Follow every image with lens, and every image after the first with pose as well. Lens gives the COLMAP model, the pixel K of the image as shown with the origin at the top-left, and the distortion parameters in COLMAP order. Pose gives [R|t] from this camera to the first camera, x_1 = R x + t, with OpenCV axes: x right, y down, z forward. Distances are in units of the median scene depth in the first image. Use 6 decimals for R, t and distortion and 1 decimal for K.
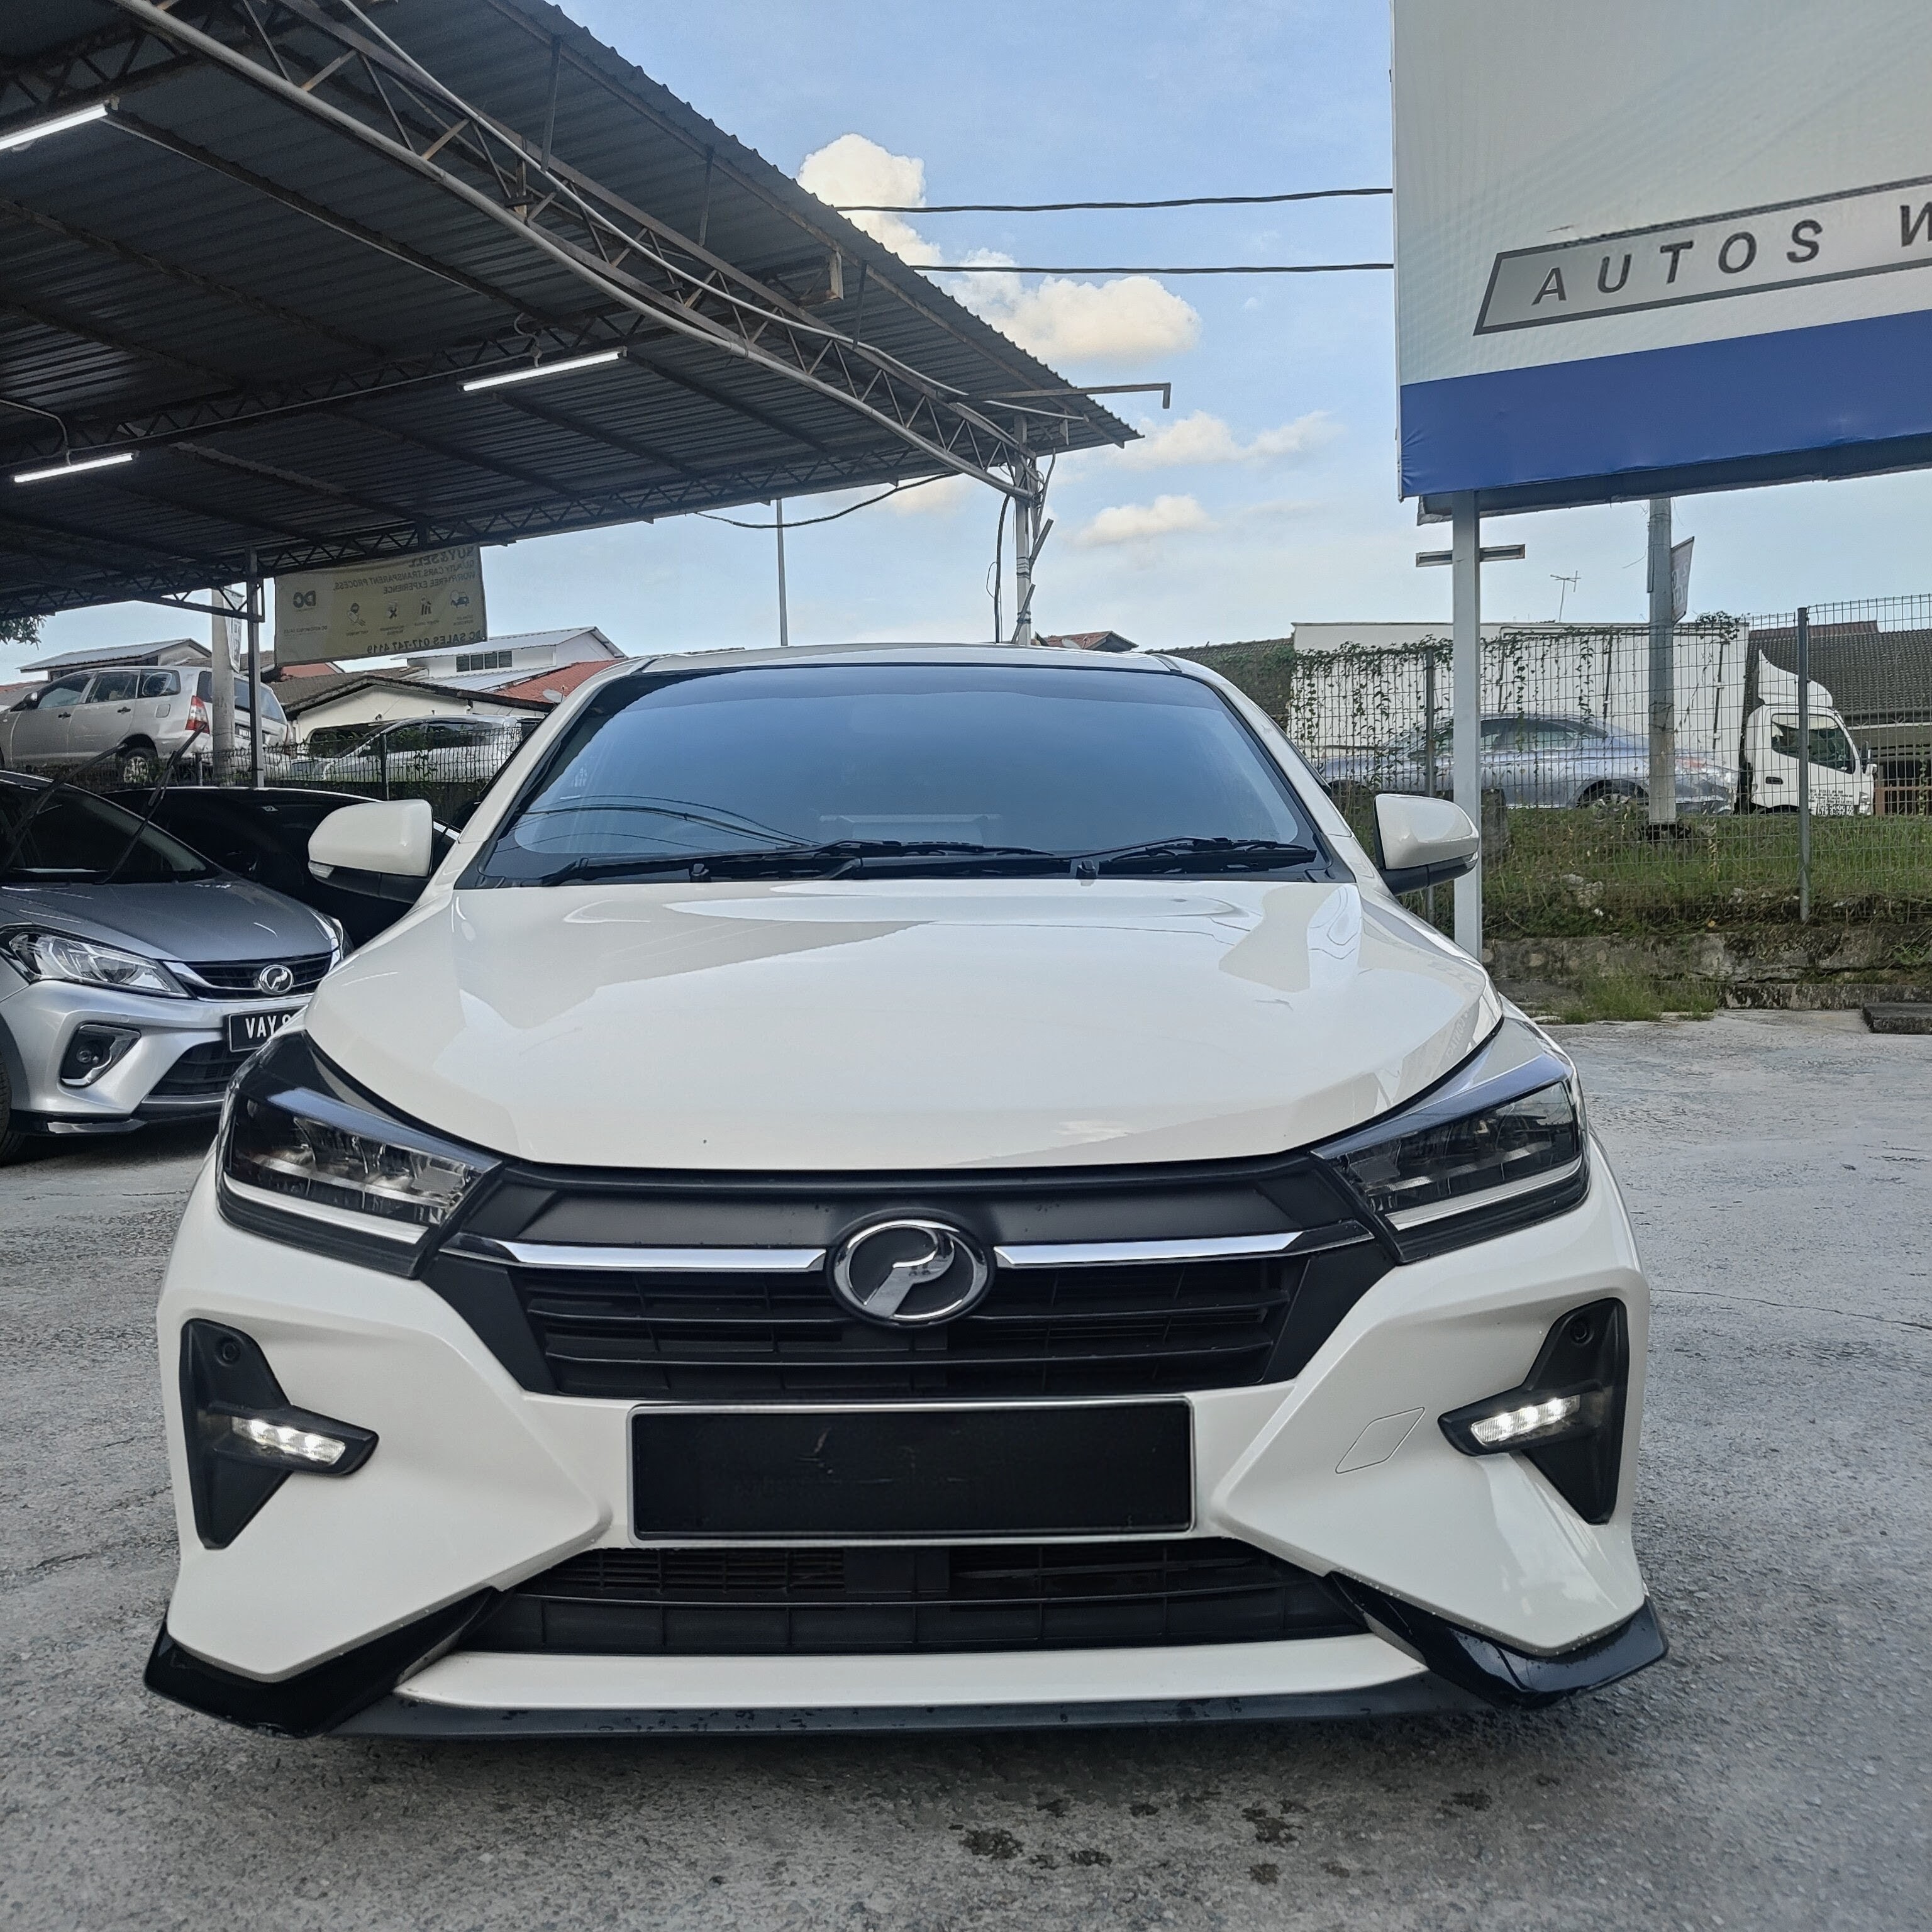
lens RADIAL K [[1803.0, 0, 965.2], [0, 1803.0, 950.8], [0, 0, 1]] dist [0.008071, 0.000000]
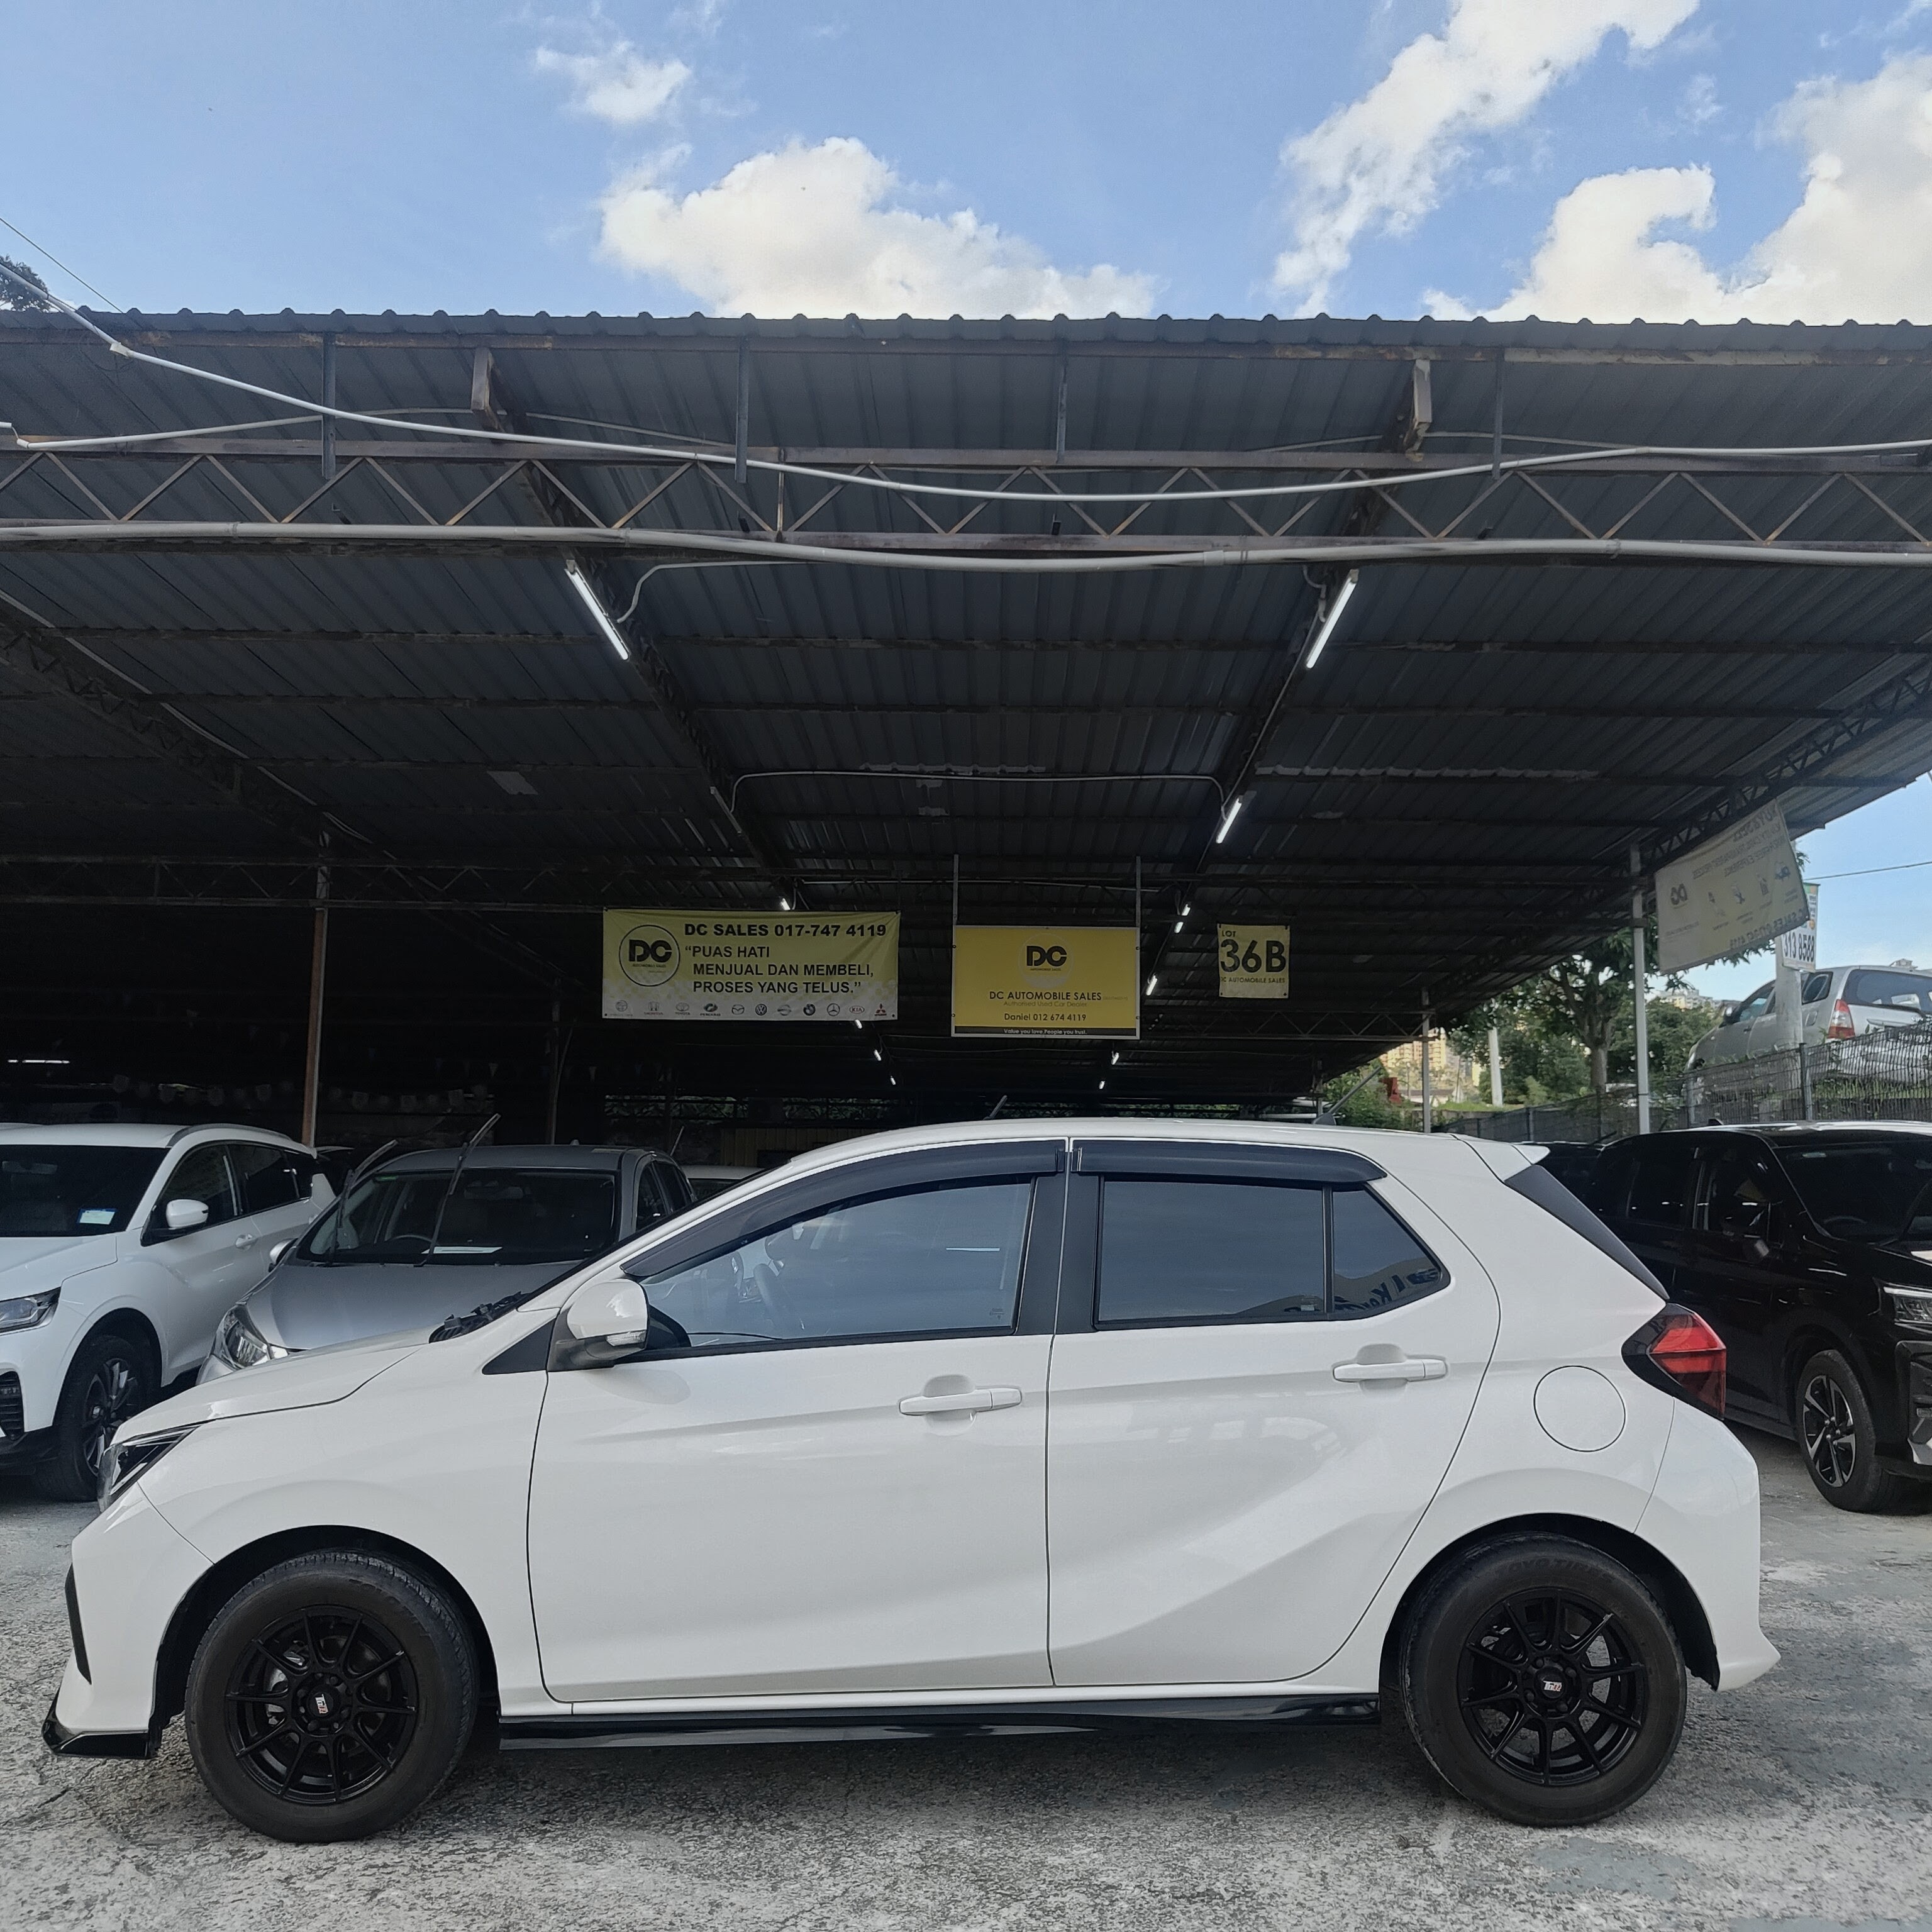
lens RADIAL K [[1803.0, 0, 984.0], [0, 1803.0, 965.3], [0, 0, 1]] dist [0.008071, 0.000000]
pose [[0.397311, -0.098184, -0.912417, 0.621262], [-0.037772, 0.991668, -0.123160, -0.093657], [0.916907, 0.083397, 0.390291, 0.806318]]
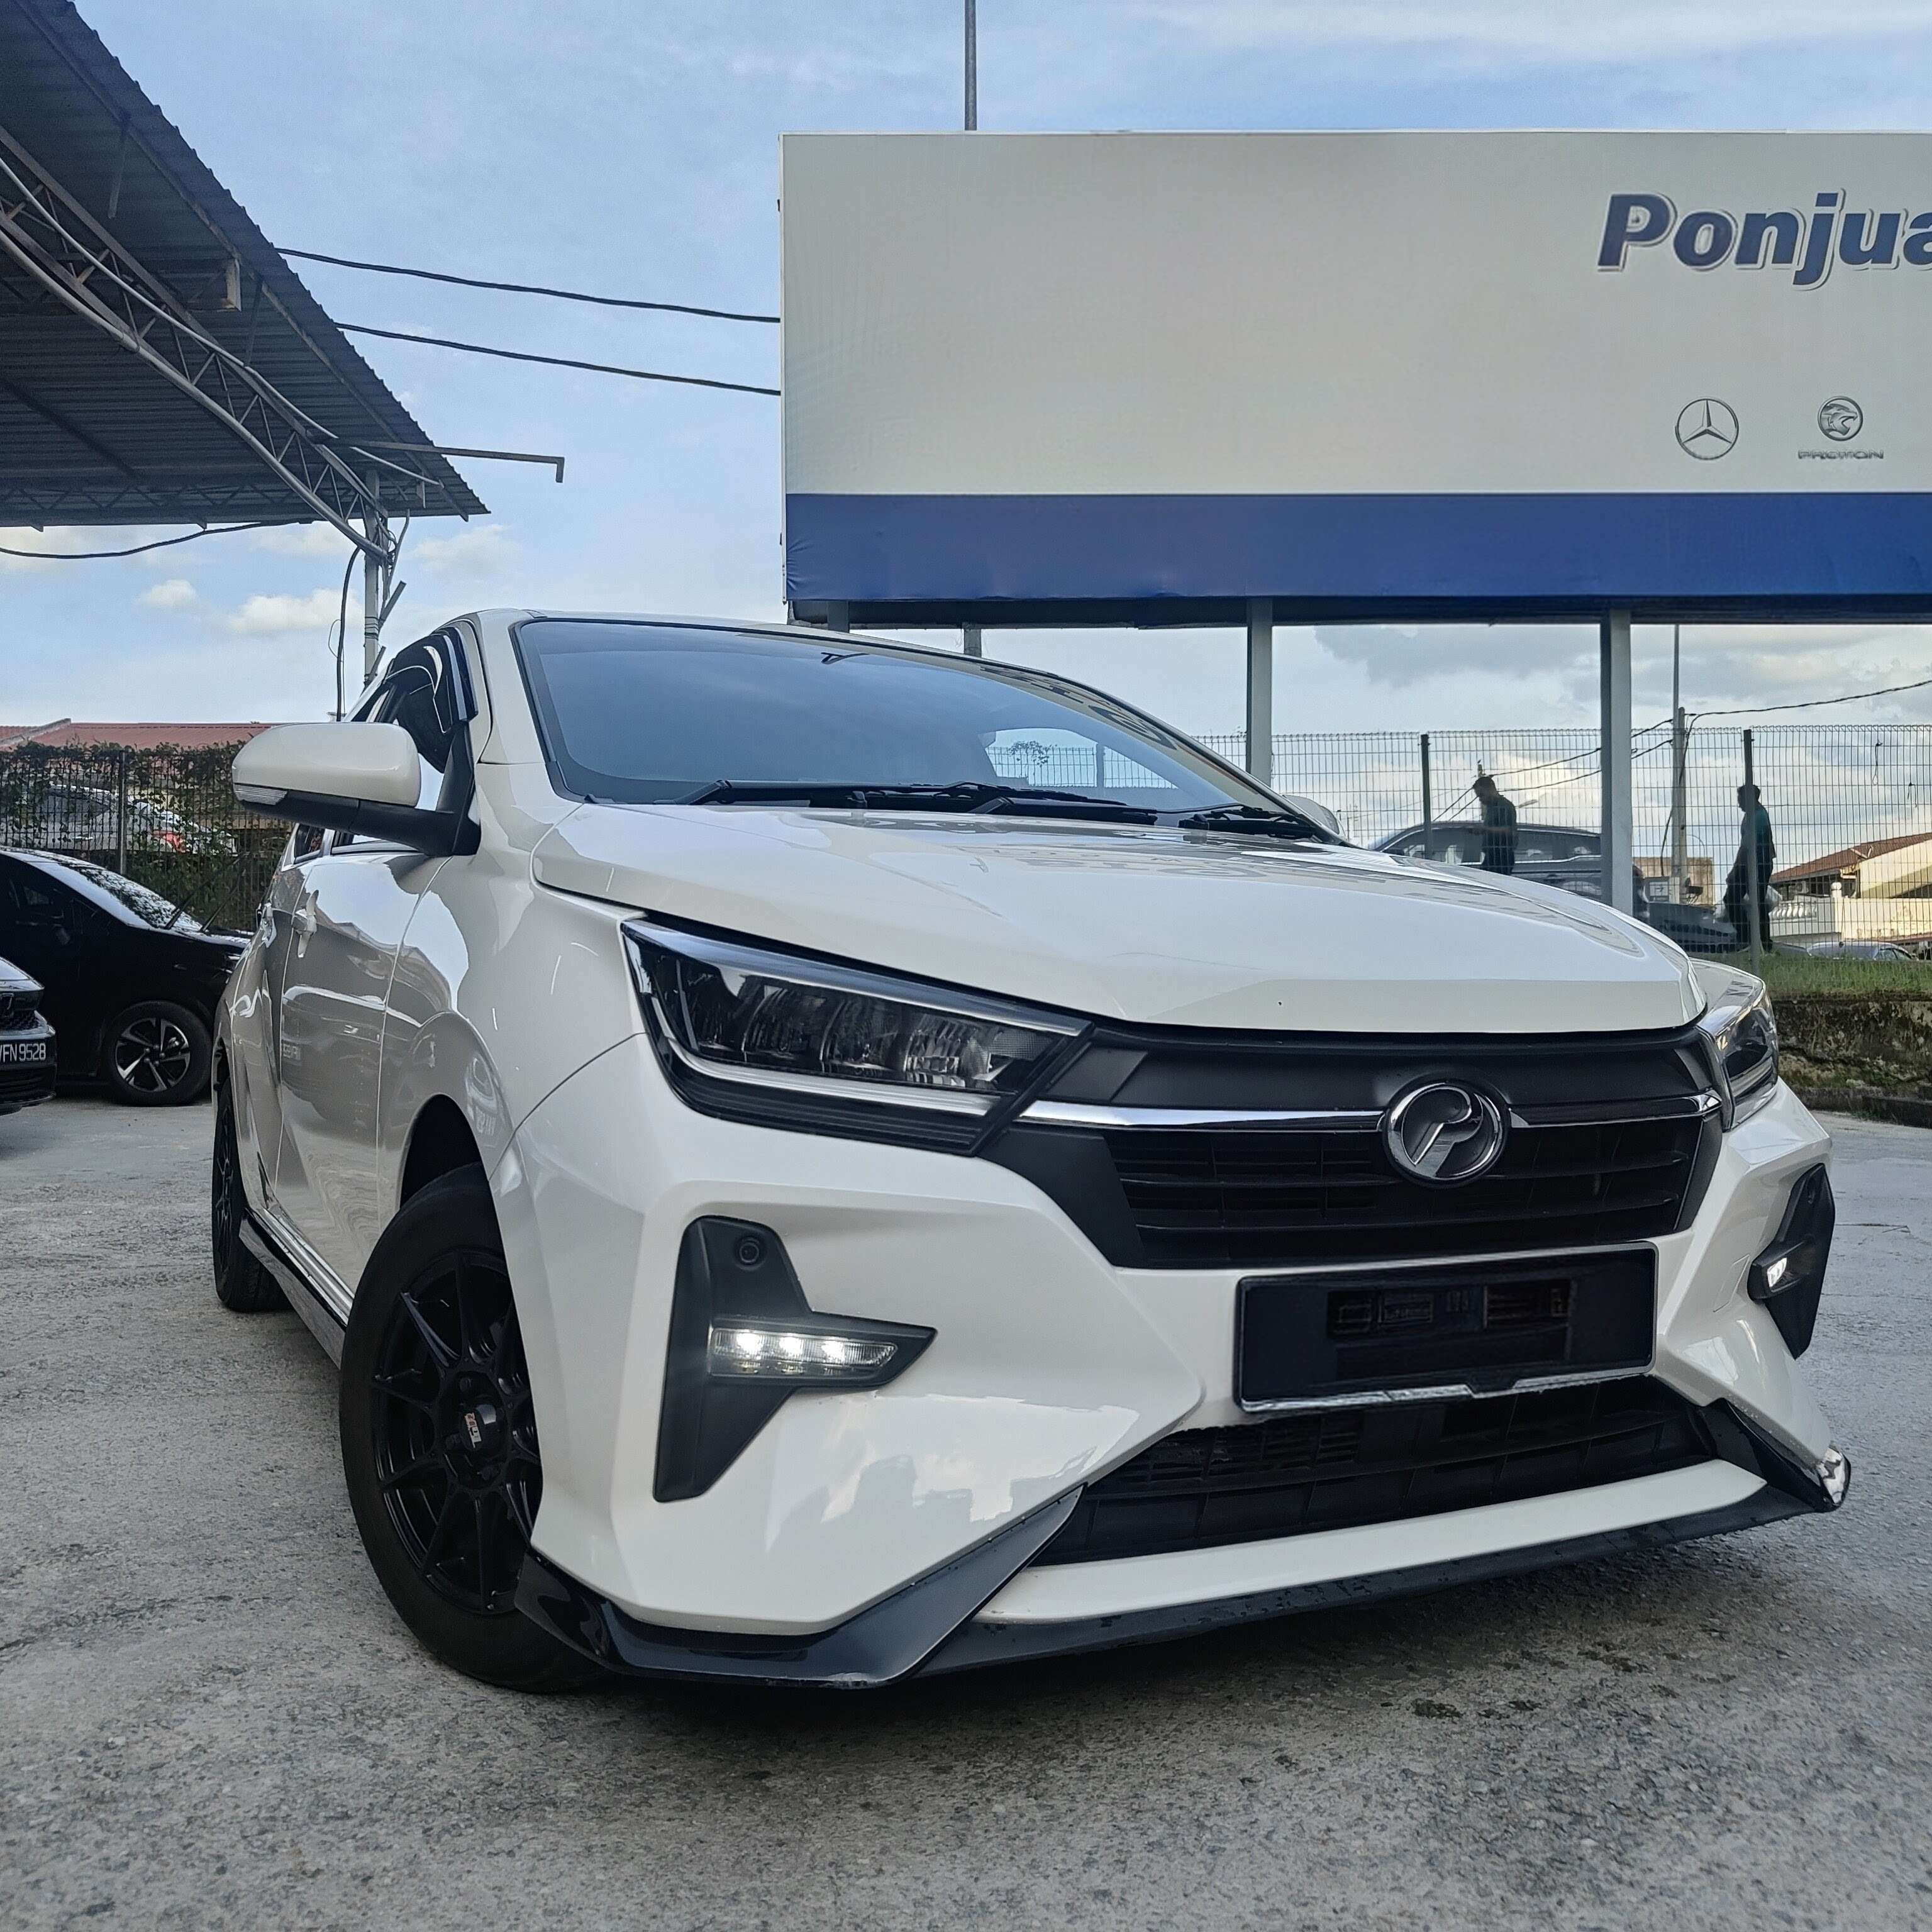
lens RADIAL K [[1803.0, 0, 964.2], [0, 1803.0, 958.7], [0, 0, 1]] dist [0.008071, 0.000000]
pose [[0.899524, 0.030375, 0.435814, -0.170691], [-0.003074, 0.997995, -0.063212, 0.033550], [-0.436861, 0.055521, 0.897814, 0.043146]]
